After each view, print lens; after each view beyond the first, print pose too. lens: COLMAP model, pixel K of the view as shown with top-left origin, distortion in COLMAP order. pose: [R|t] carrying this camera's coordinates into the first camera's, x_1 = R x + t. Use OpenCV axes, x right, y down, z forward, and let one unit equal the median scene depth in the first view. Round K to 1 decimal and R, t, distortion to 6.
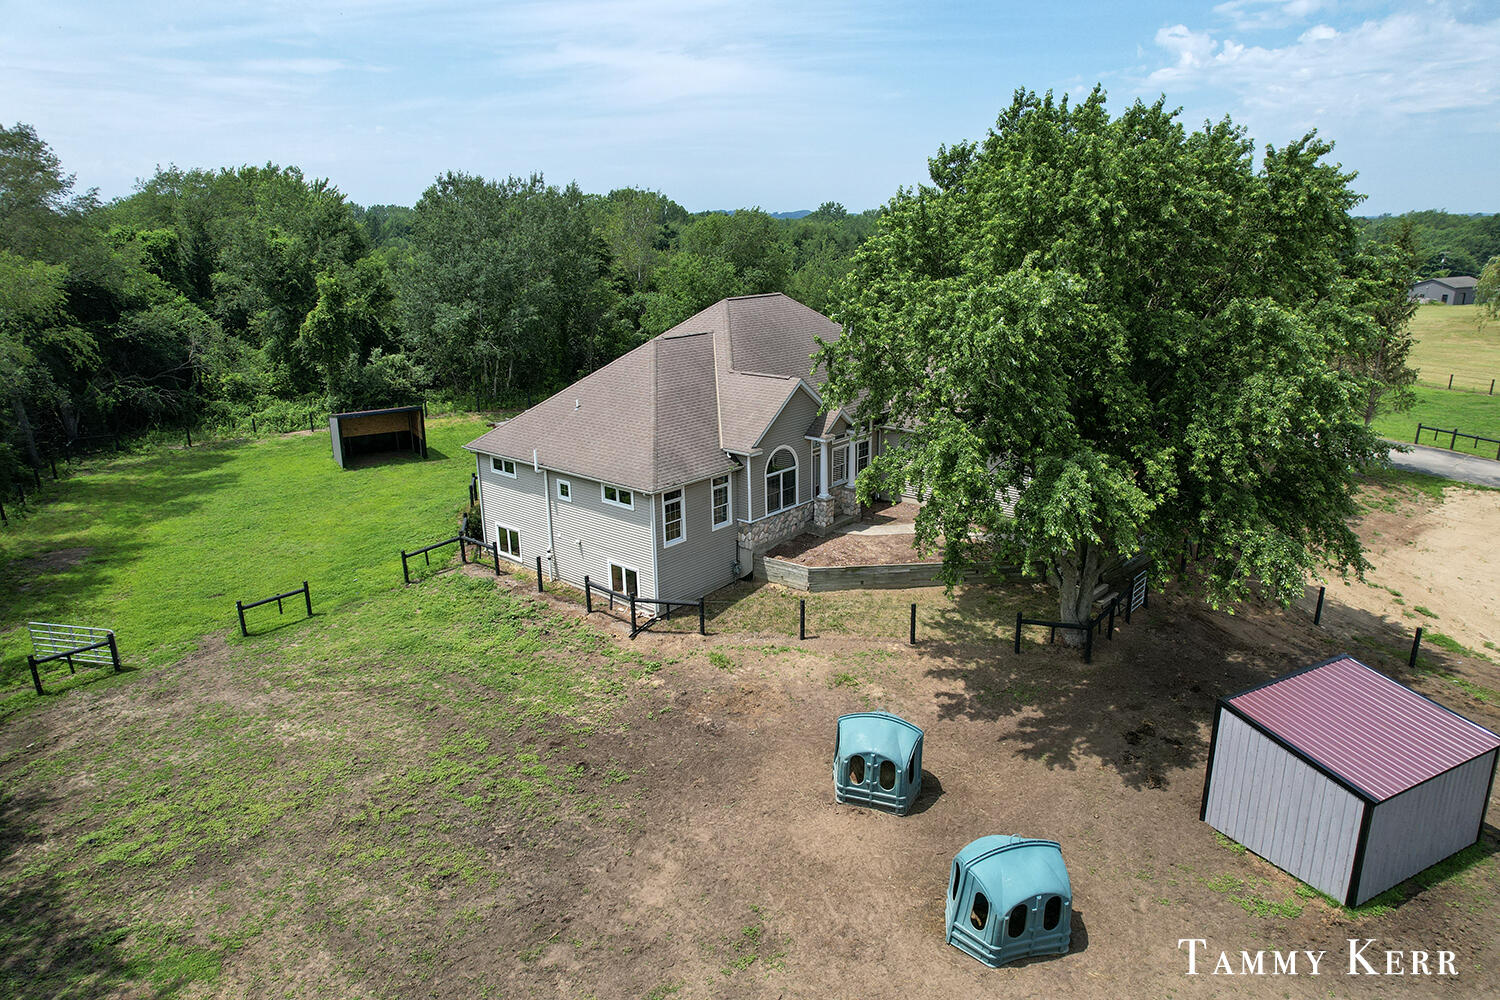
lens RADIAL K [[950.4, 0, 750.0], [0, 950.4, 500.0], [0, 0, 1]] dist [-0.090567, 0.080171]
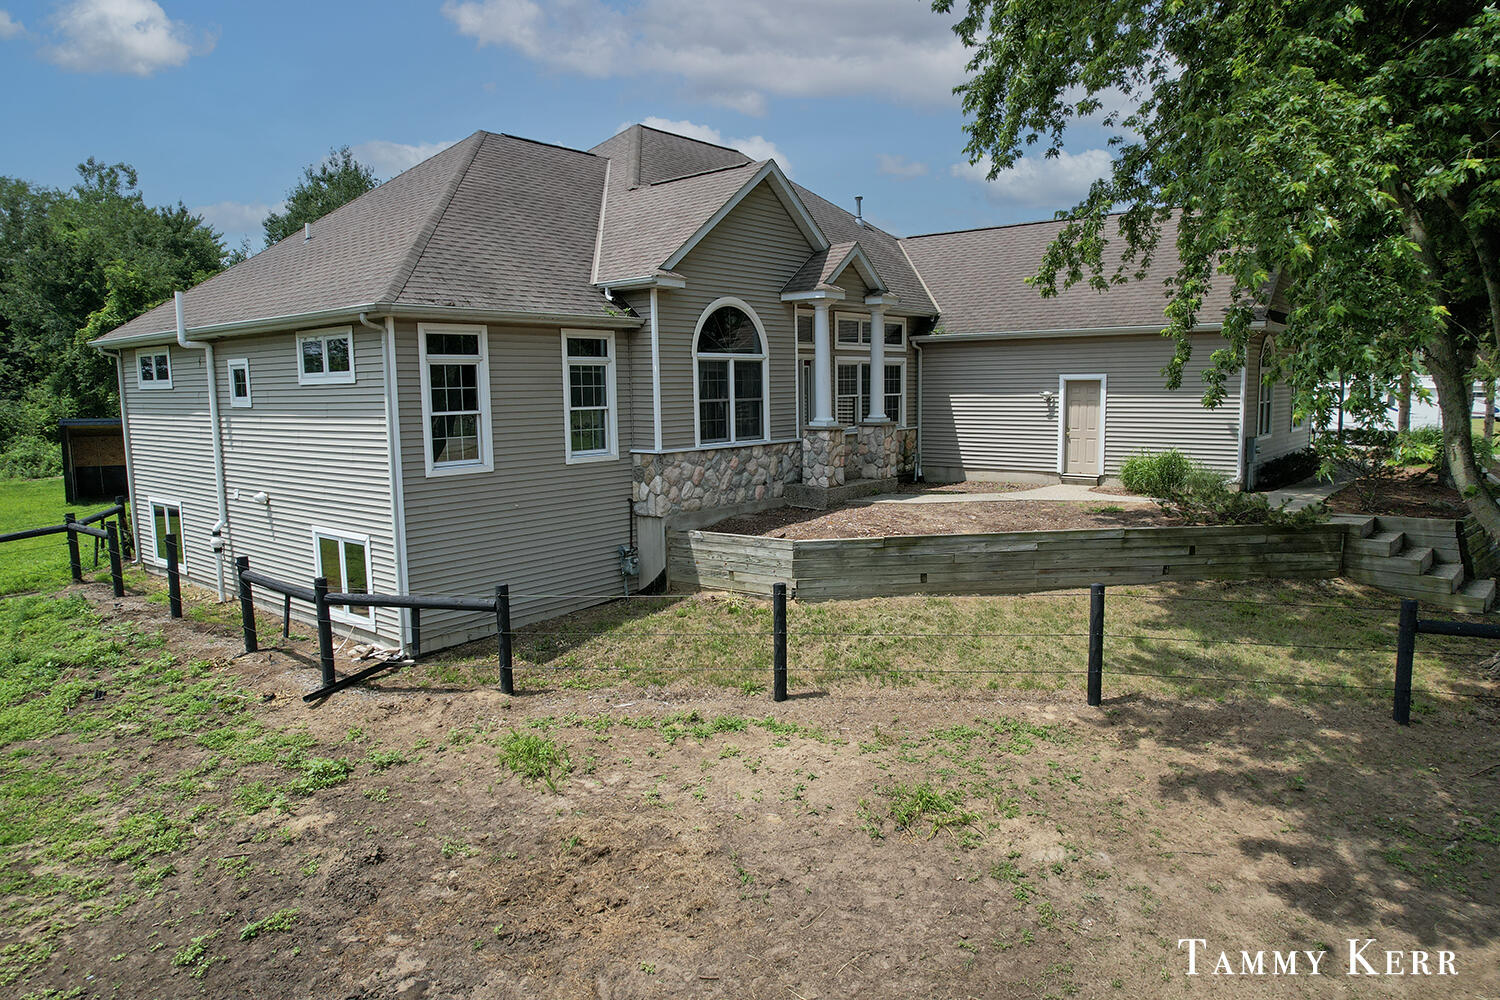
lens RADIAL K [[950.4, 0, 750.0], [0, 950.4, 500.0], [0, 0, 1]] dist [-0.090567, 0.080171]
pose [[0.999755, -0.006706, 0.021073, 0.034562], [0.010161, 0.985666, -0.168404, 0.124677], [-0.019642, 0.168577, 0.985493, 0.600124]]
